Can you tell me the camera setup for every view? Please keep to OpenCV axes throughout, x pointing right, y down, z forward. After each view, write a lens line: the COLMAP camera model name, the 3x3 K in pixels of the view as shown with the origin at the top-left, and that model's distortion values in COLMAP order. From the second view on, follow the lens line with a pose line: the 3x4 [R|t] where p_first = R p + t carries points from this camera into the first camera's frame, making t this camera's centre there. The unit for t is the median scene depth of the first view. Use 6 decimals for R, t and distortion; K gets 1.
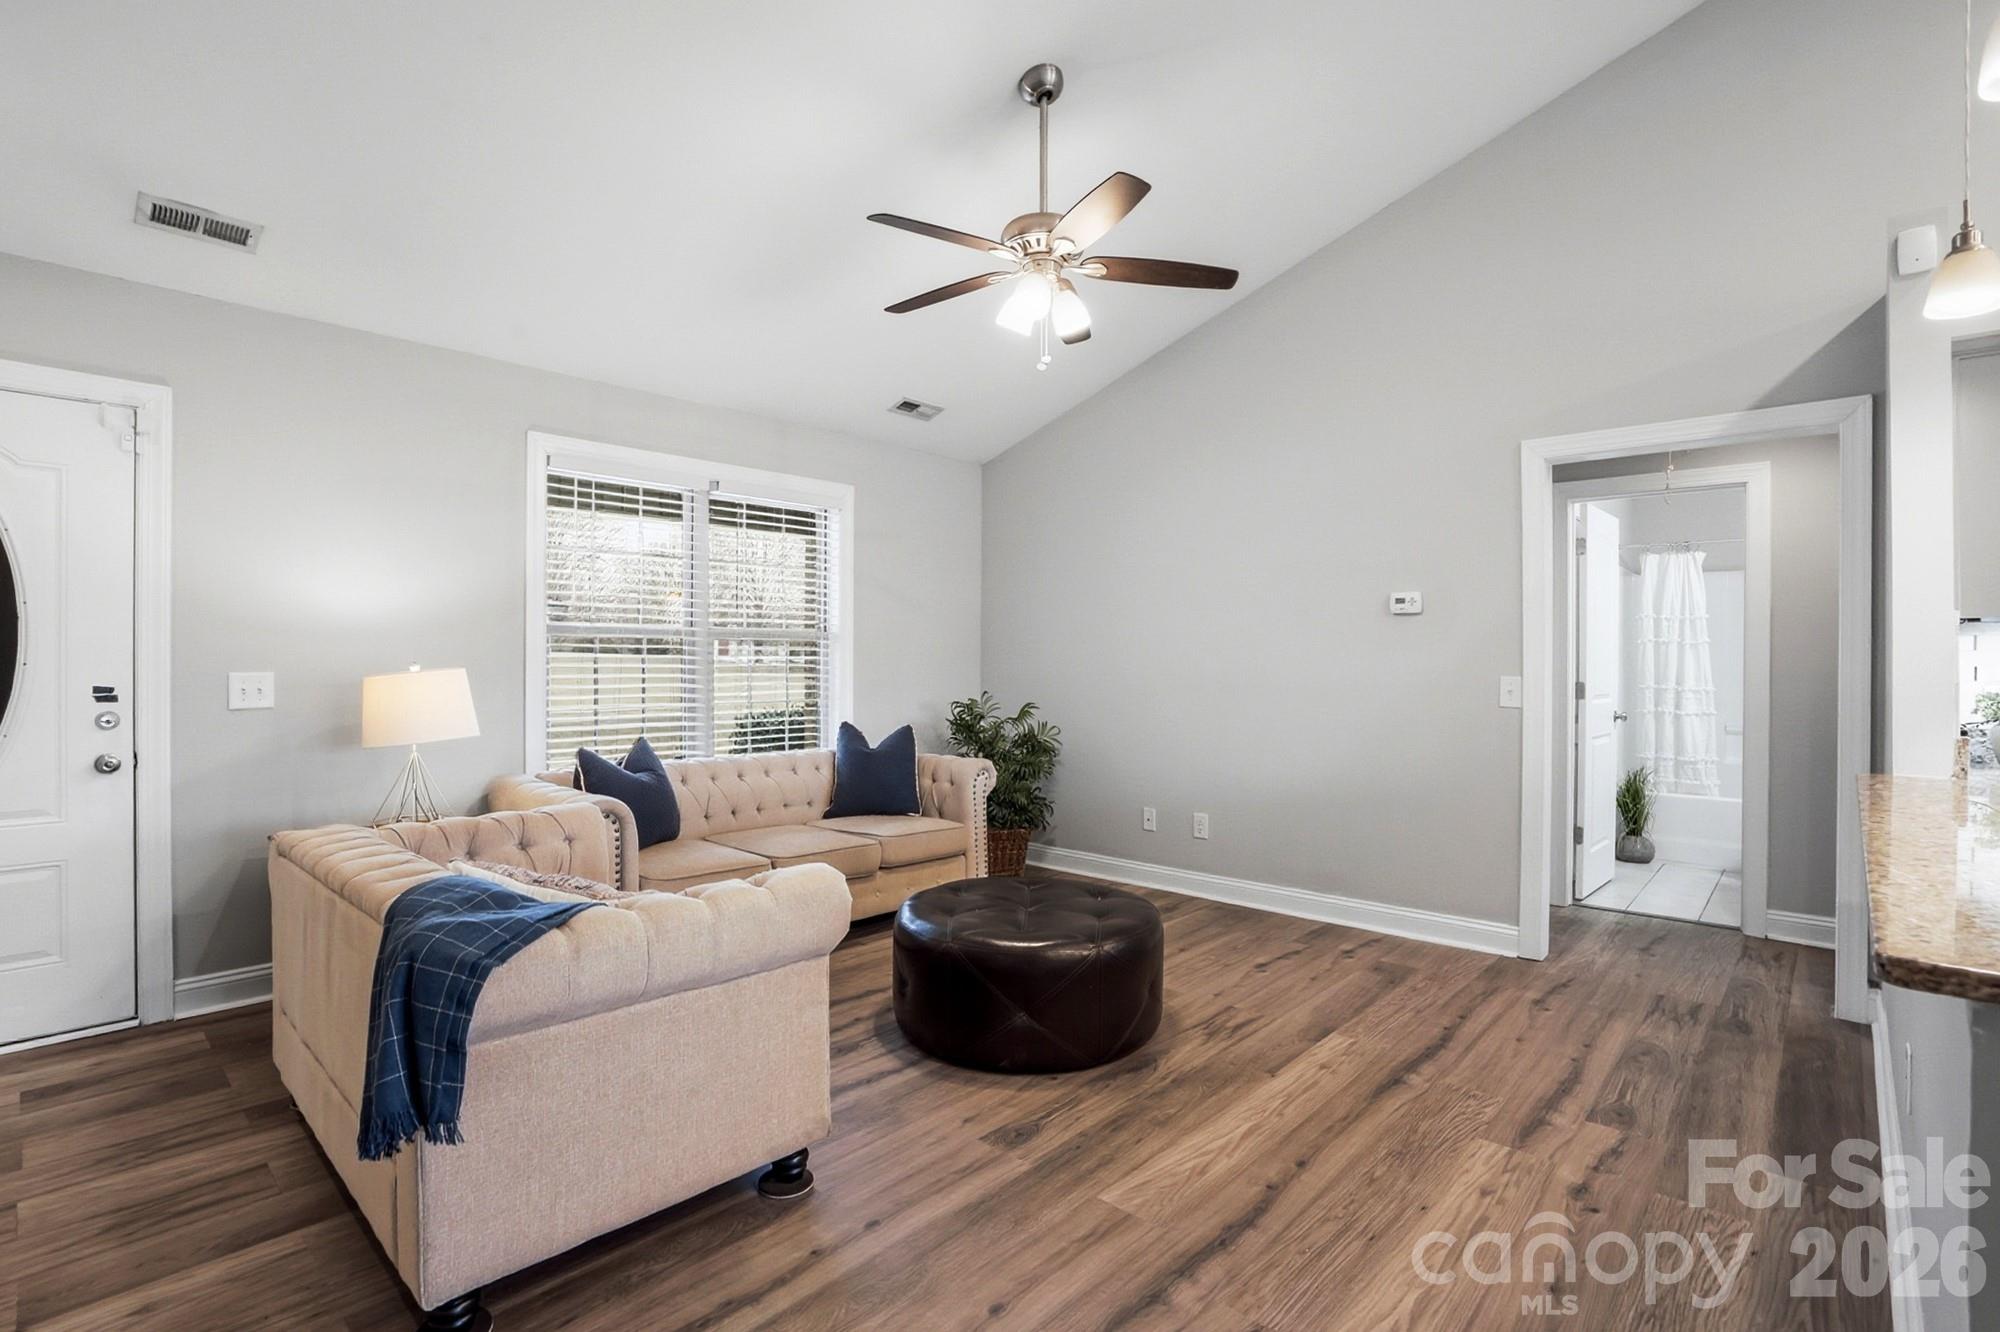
lens RADIAL K [[923.2, 0, 997.6], [0, 923.2, 665.7], [0, 0, 1]] dist [-0.032327, 0.002947]
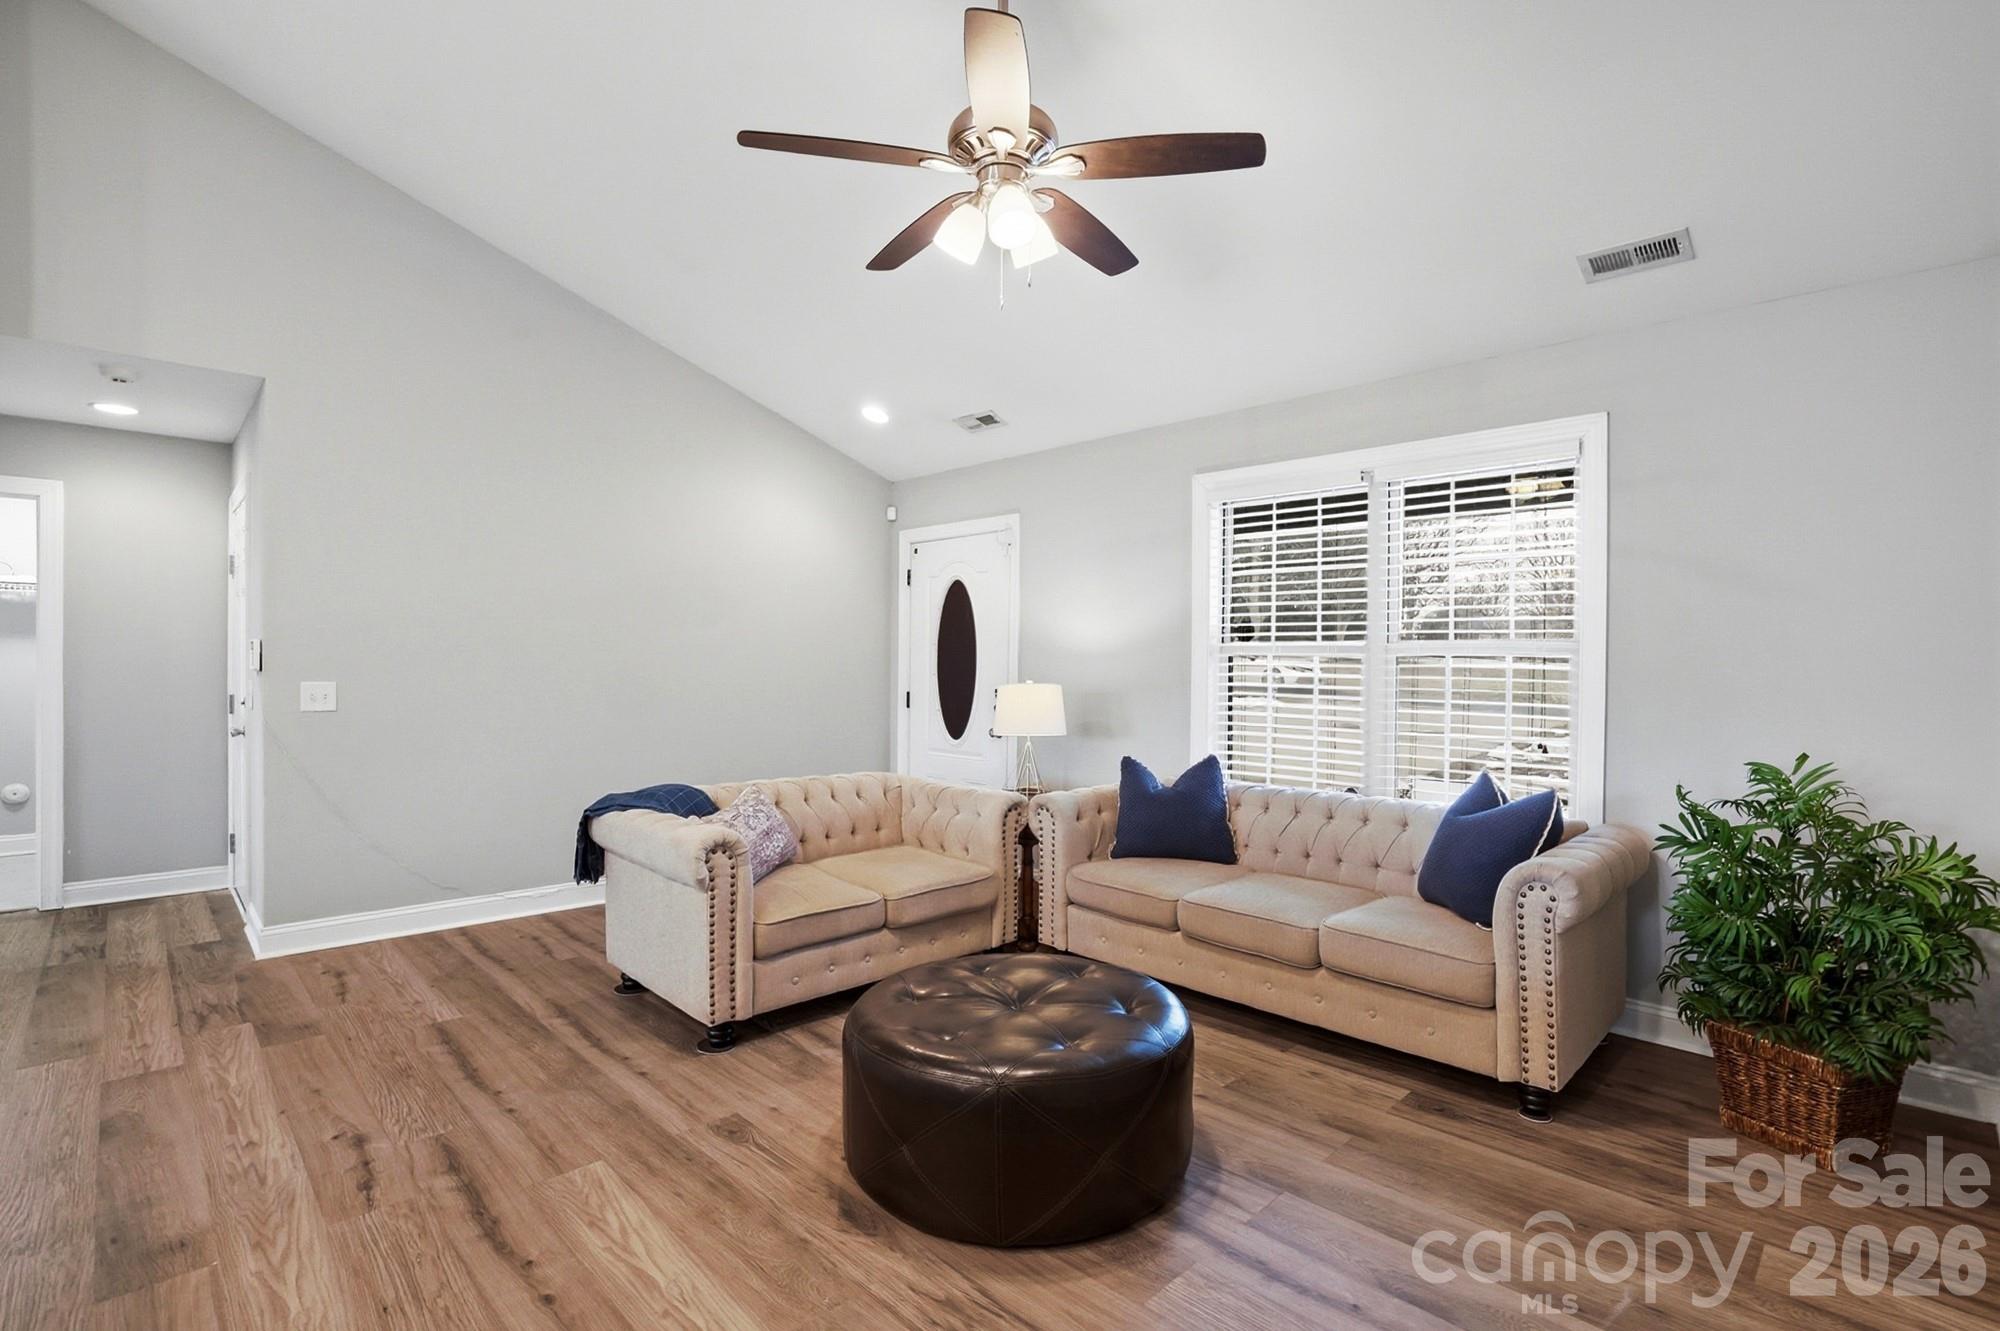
lens RADIAL K [[923.2, 0, 1001.7], [0, 923.2, 663.1], [0, 0, 1]] dist [-0.032327, 0.002947]
pose [[-0.033173, -0.010639, -0.999393, 1.095713], [-0.018095, 0.999786, -0.010042, -0.015565], [0.999286, 0.017751, -0.033358, 1.381065]]
